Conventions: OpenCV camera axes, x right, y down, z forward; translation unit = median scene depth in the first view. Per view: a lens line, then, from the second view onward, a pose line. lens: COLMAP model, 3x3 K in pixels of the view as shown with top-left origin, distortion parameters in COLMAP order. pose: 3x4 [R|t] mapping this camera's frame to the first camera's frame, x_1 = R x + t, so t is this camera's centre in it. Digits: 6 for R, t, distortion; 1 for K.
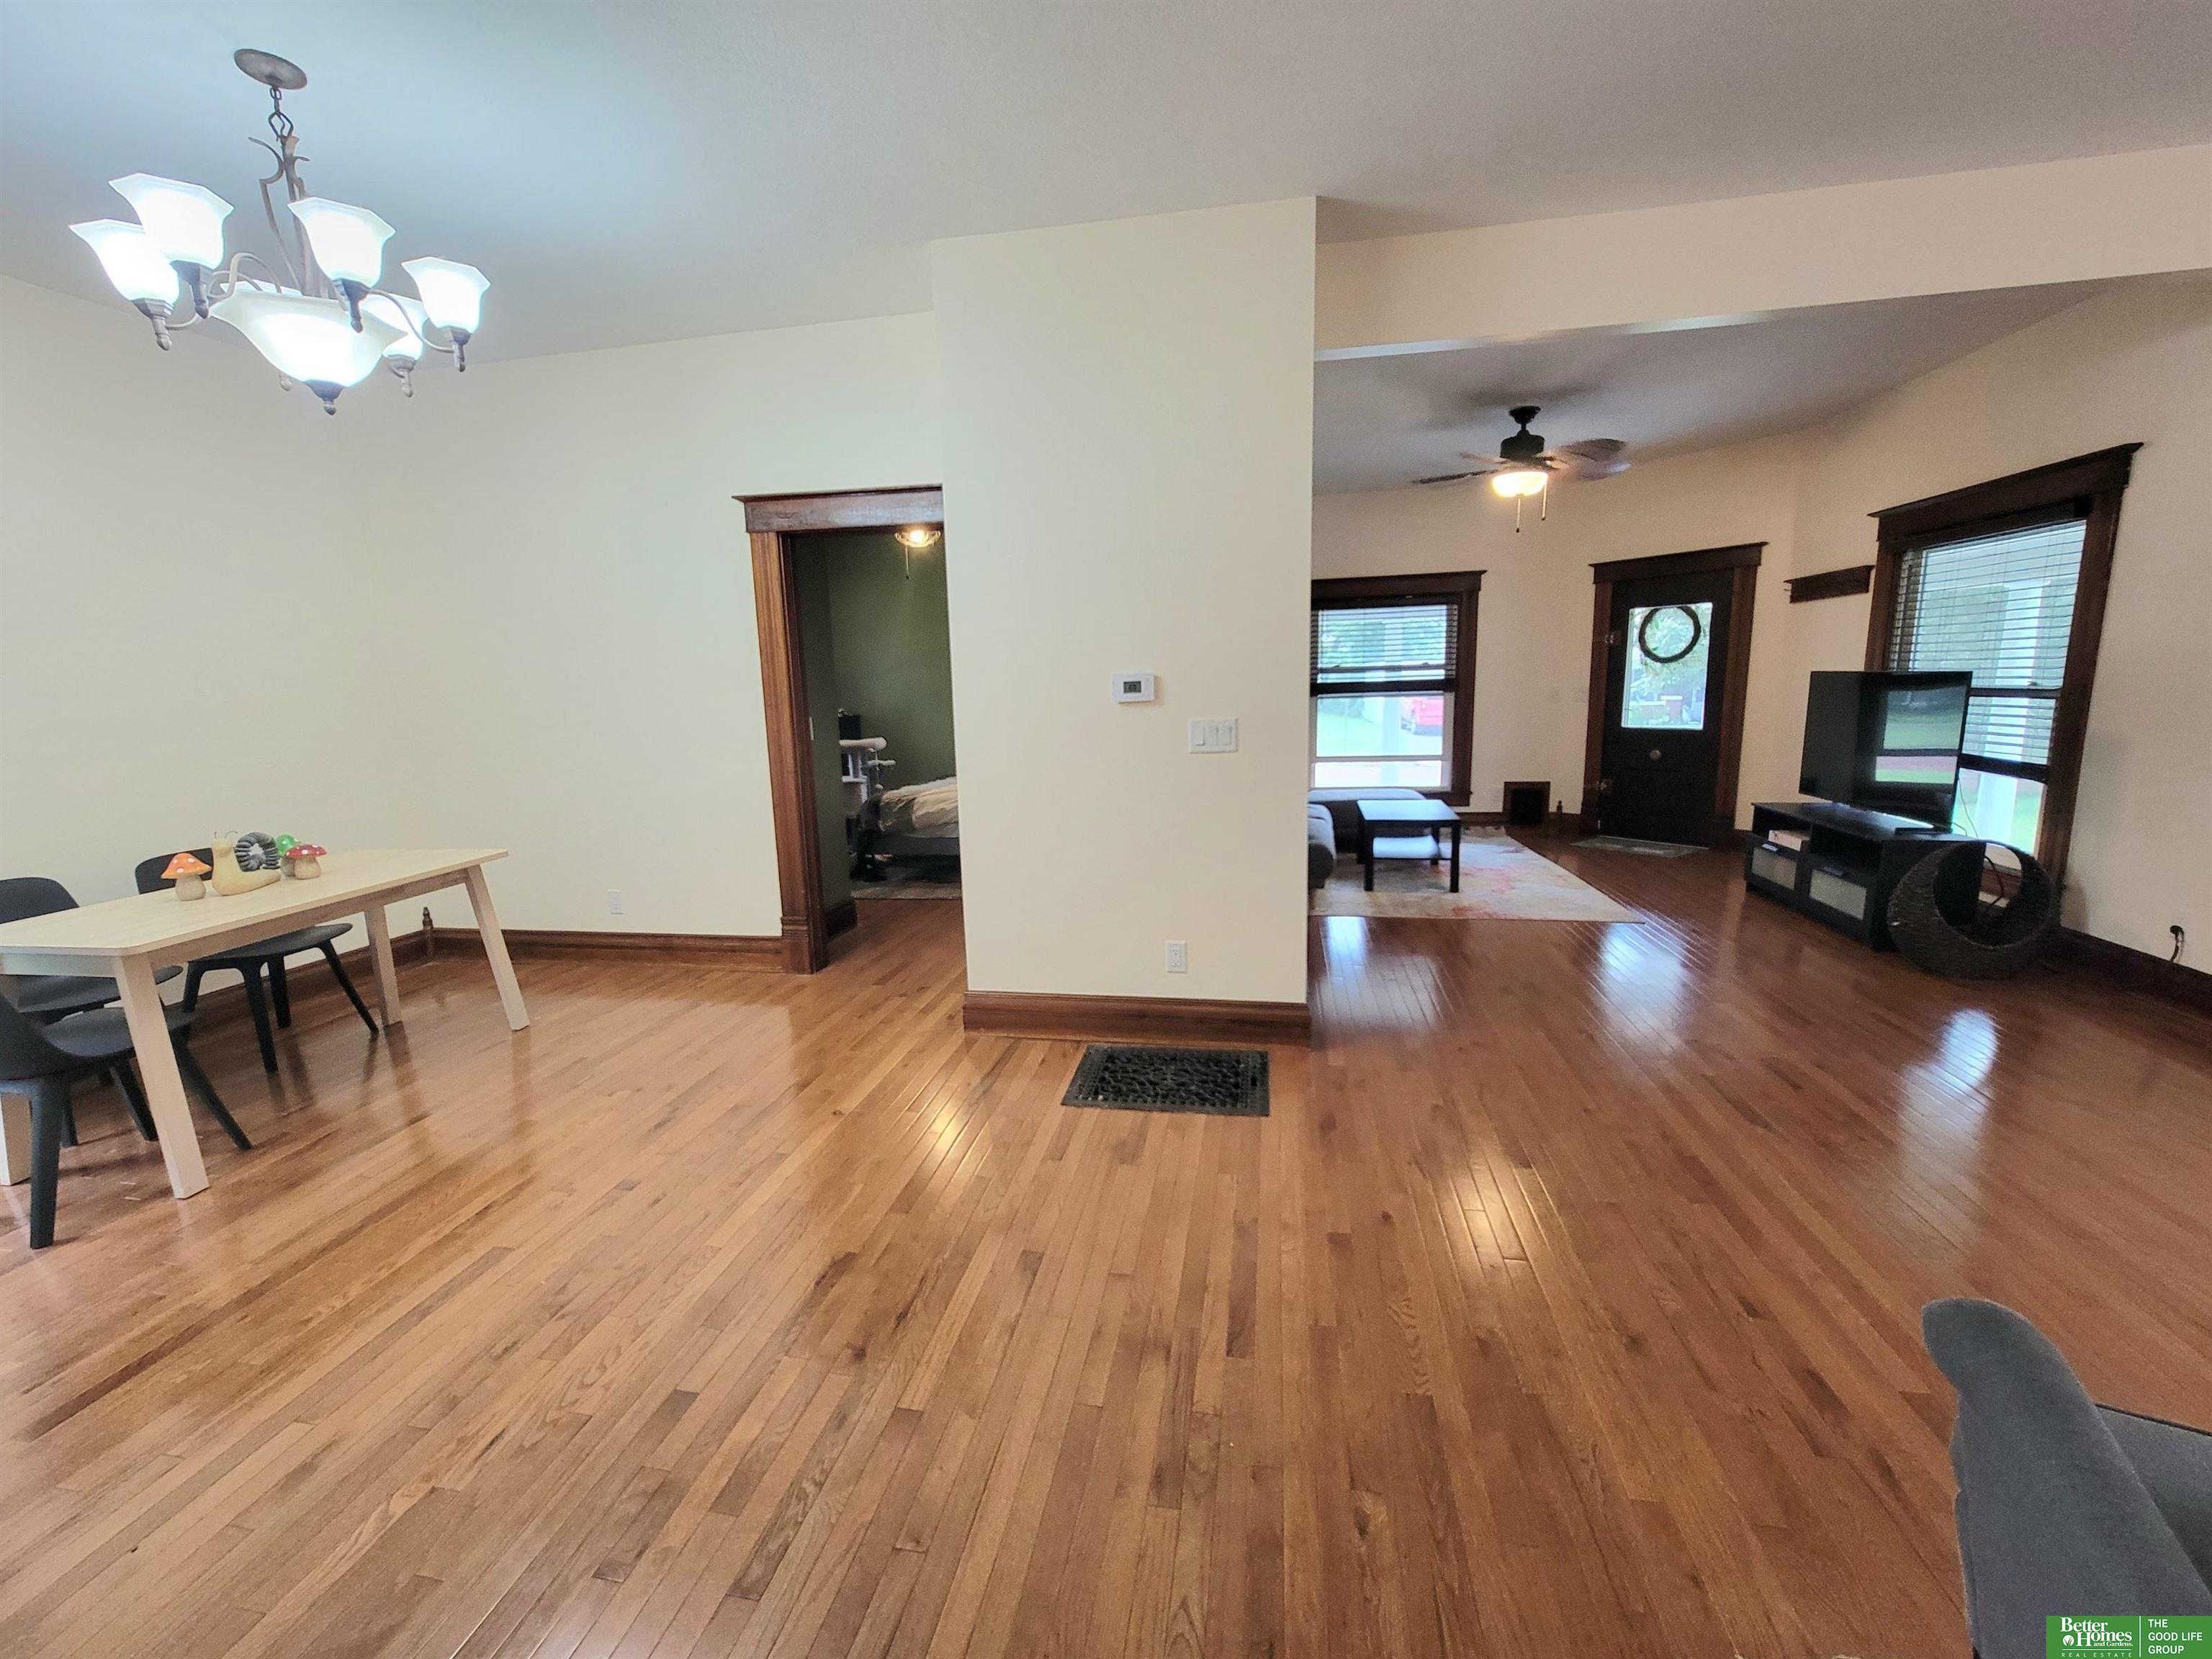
lens RADIAL K [[897.0, 0, 1106.0], [0, 897.0, 829.5], [0, 0, 1]] dist [0.001152, 0.000359]
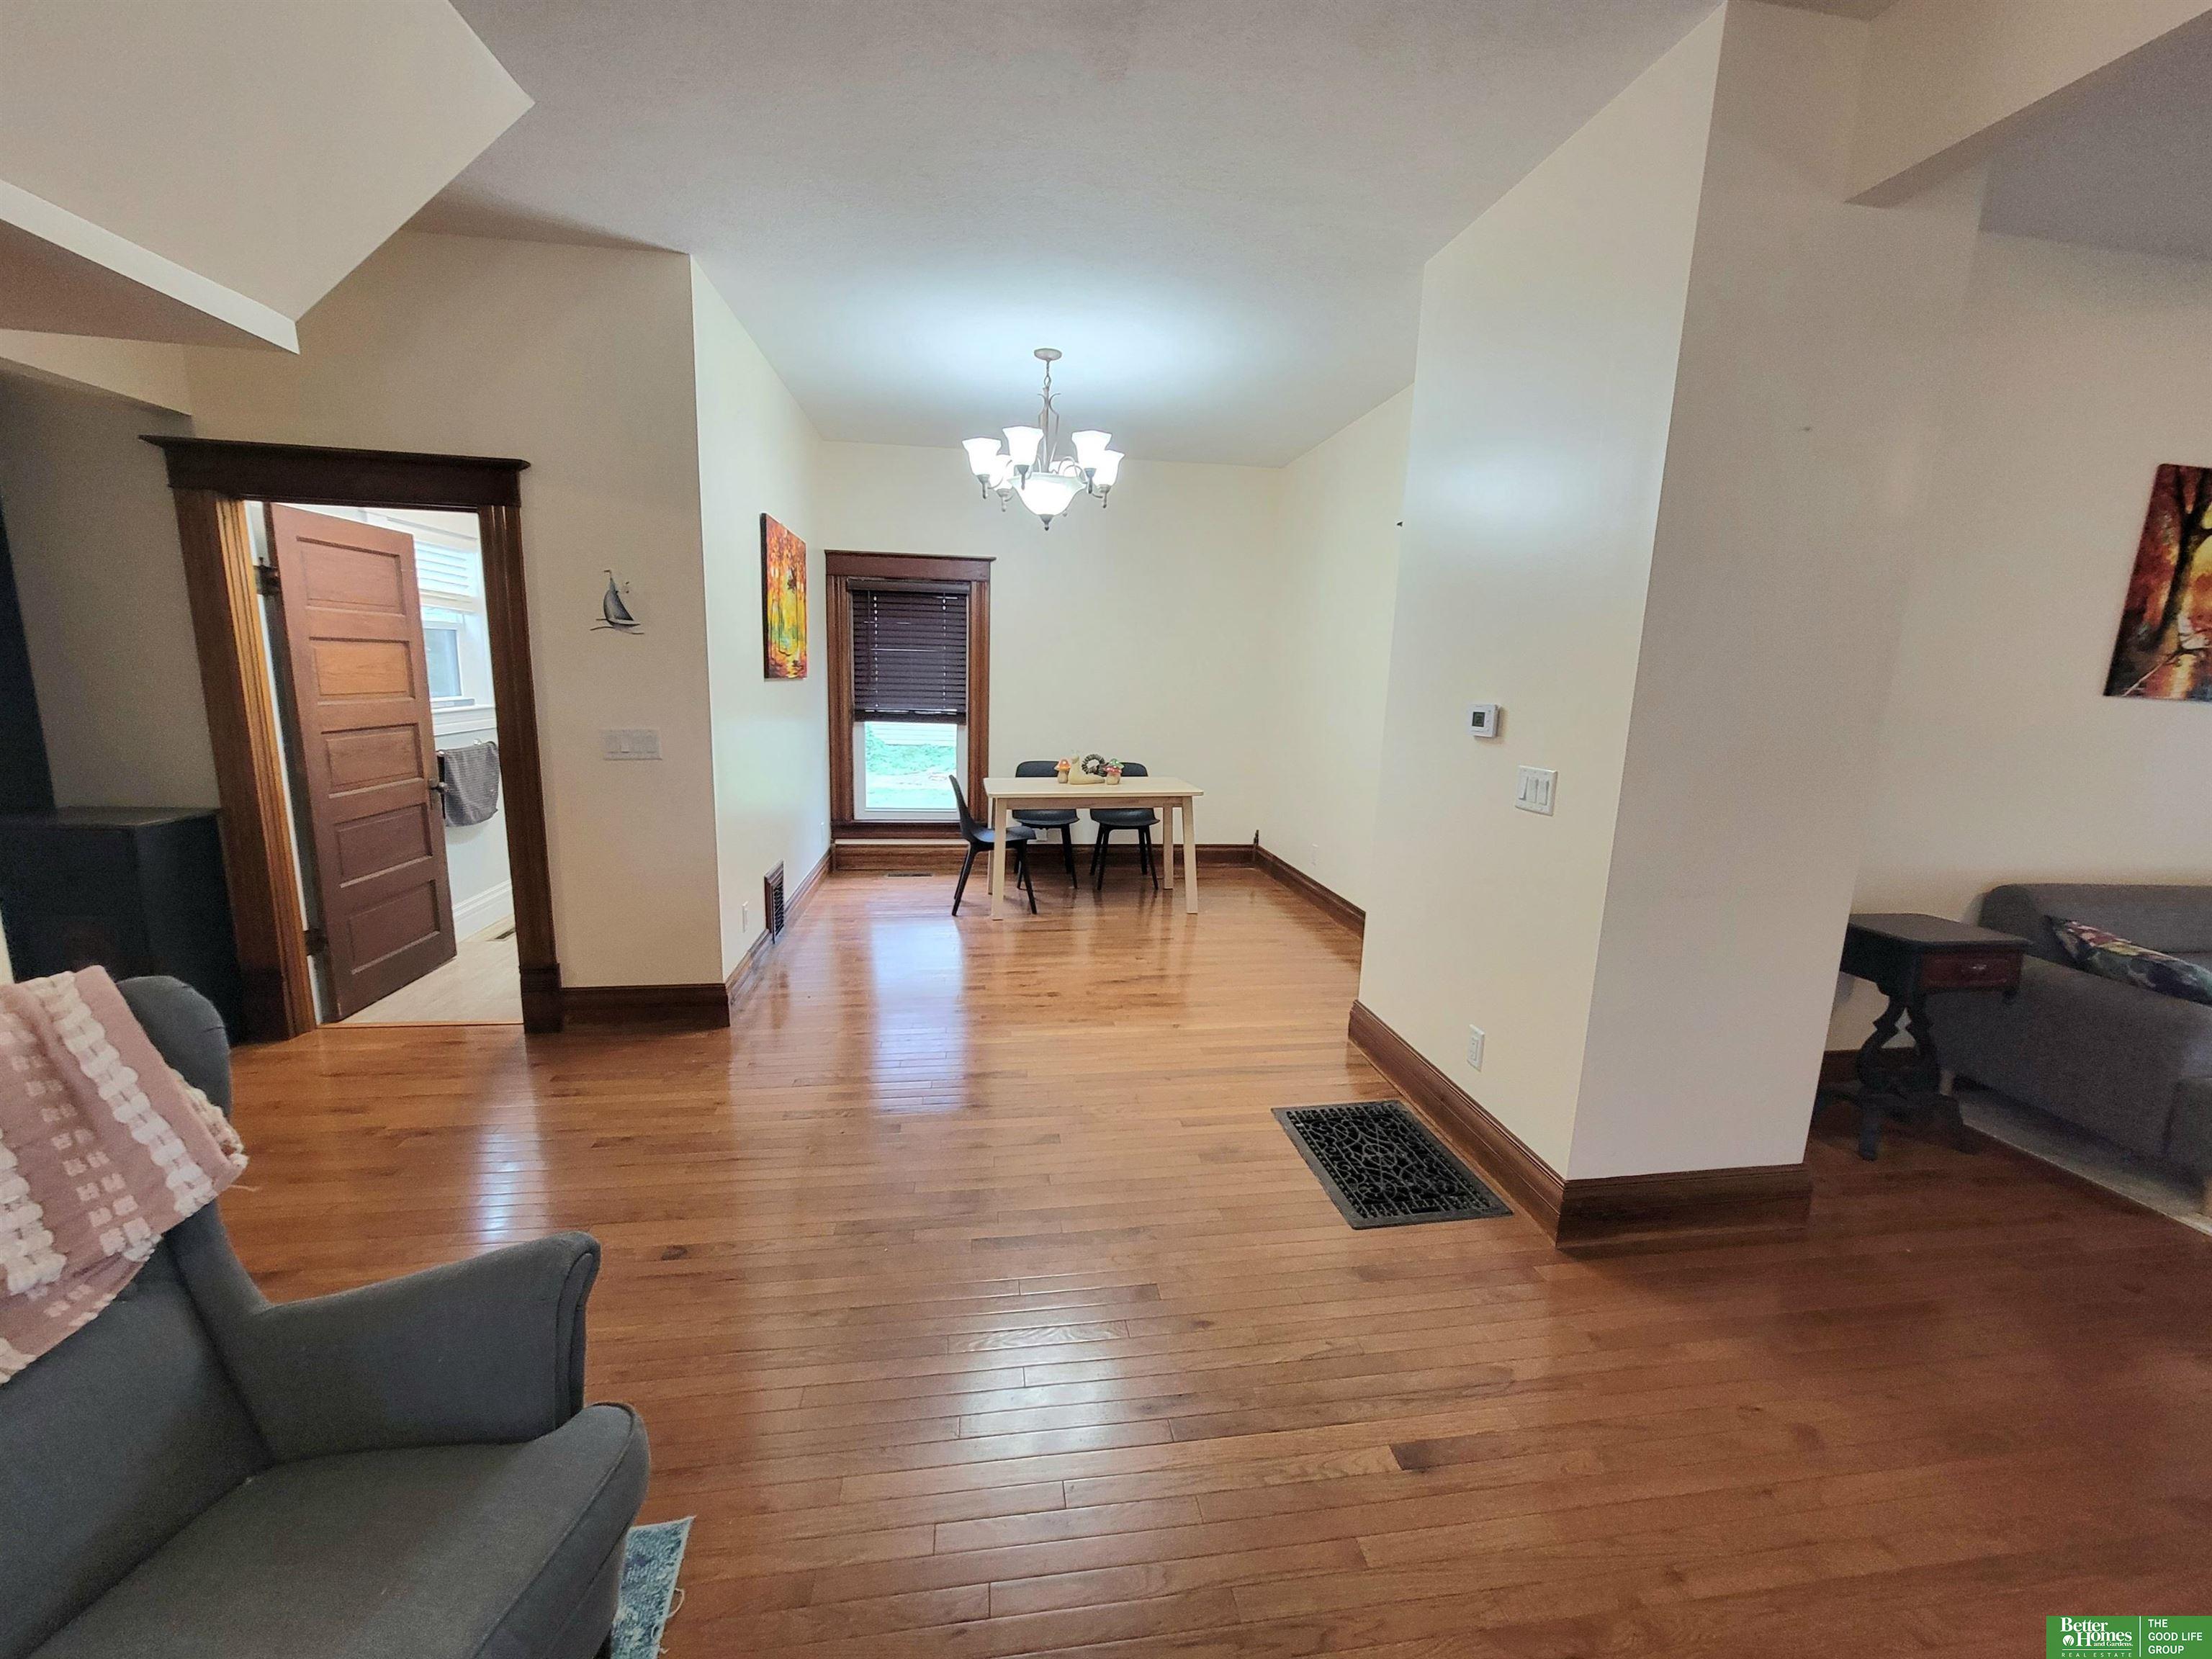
lens RADIAL K [[898.0, 0, 1103.3], [0, 898.0, 833.1], [0, 0, 1]] dist [-0.002492, 0.000080]
pose [[0.322163, 0.207470, -0.923670, 0.440272], [-0.196318, 0.969122, 0.149206, -0.067482], [0.926105, 0.133264, 0.352946, 0.231915]]
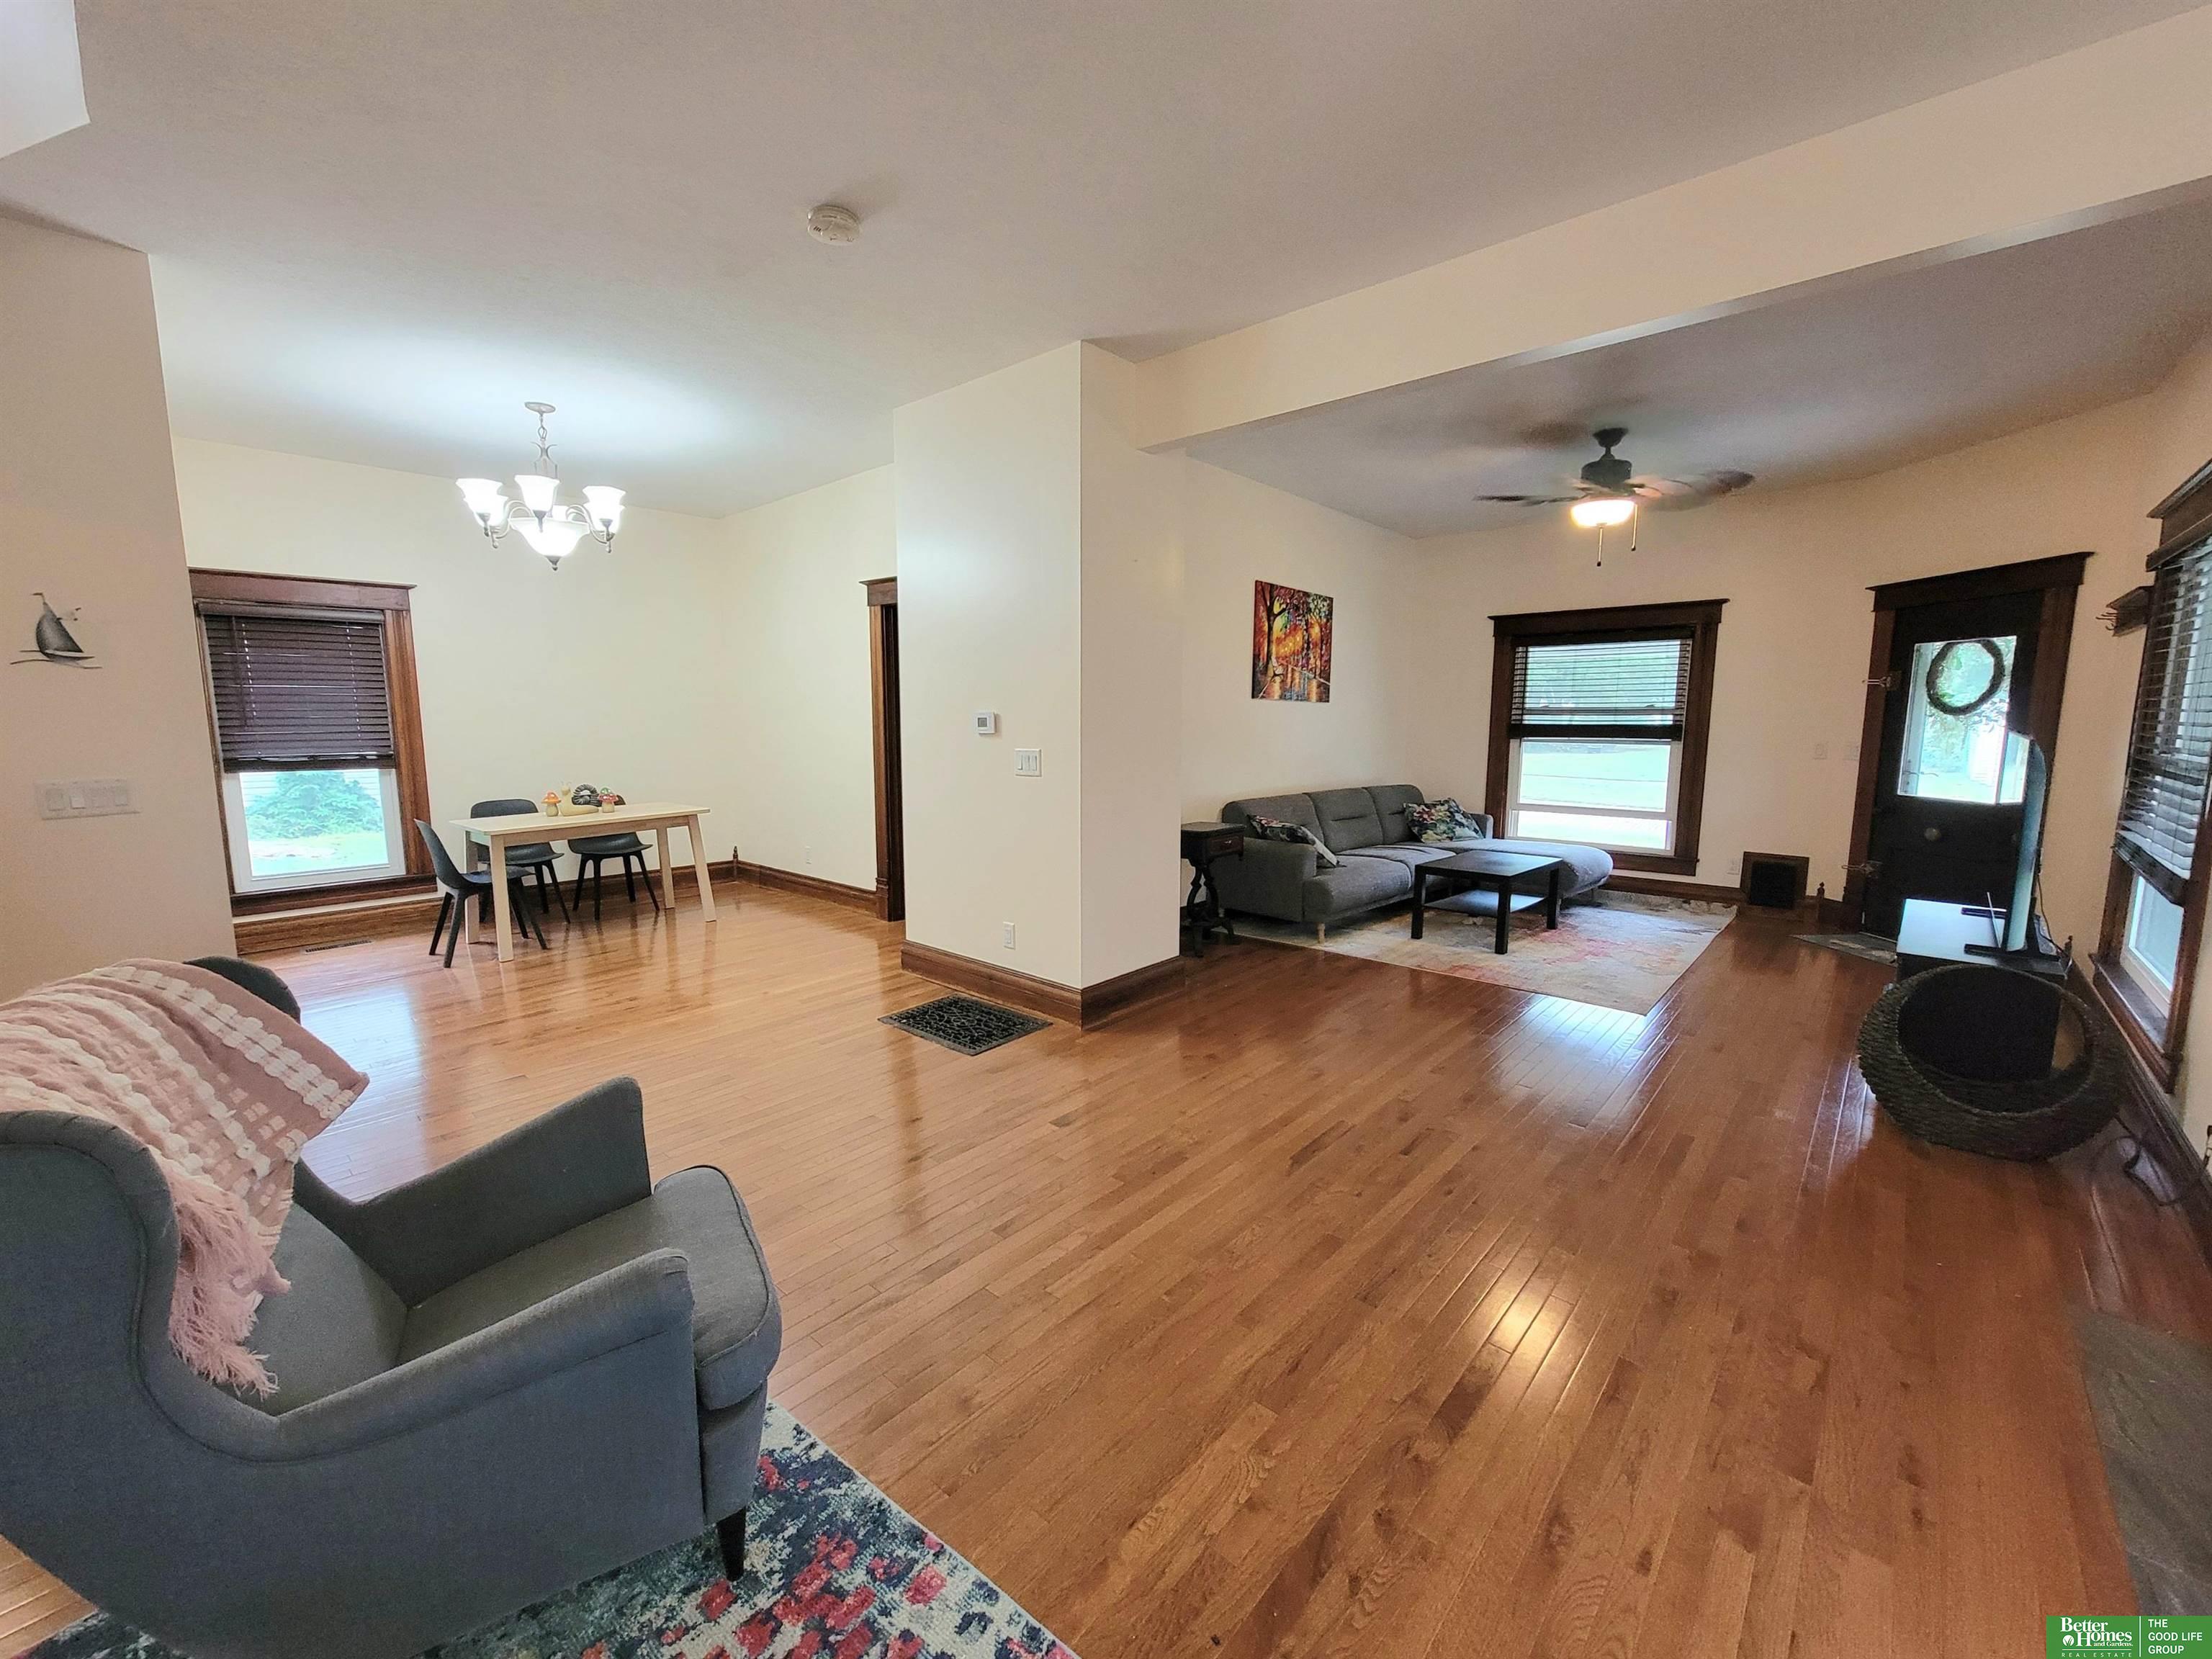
lens RADIAL K [[898.0, 0, 1103.3], [0, 898.0, 833.1], [0, 0, 1]] dist [-0.002492, 0.000080]
pose [[0.850764, 0.097691, -0.516389, 0.529457], [-0.109875, 0.993921, 0.007010, -0.016051], [0.513934, 0.050774, 0.856326, -0.014631]]
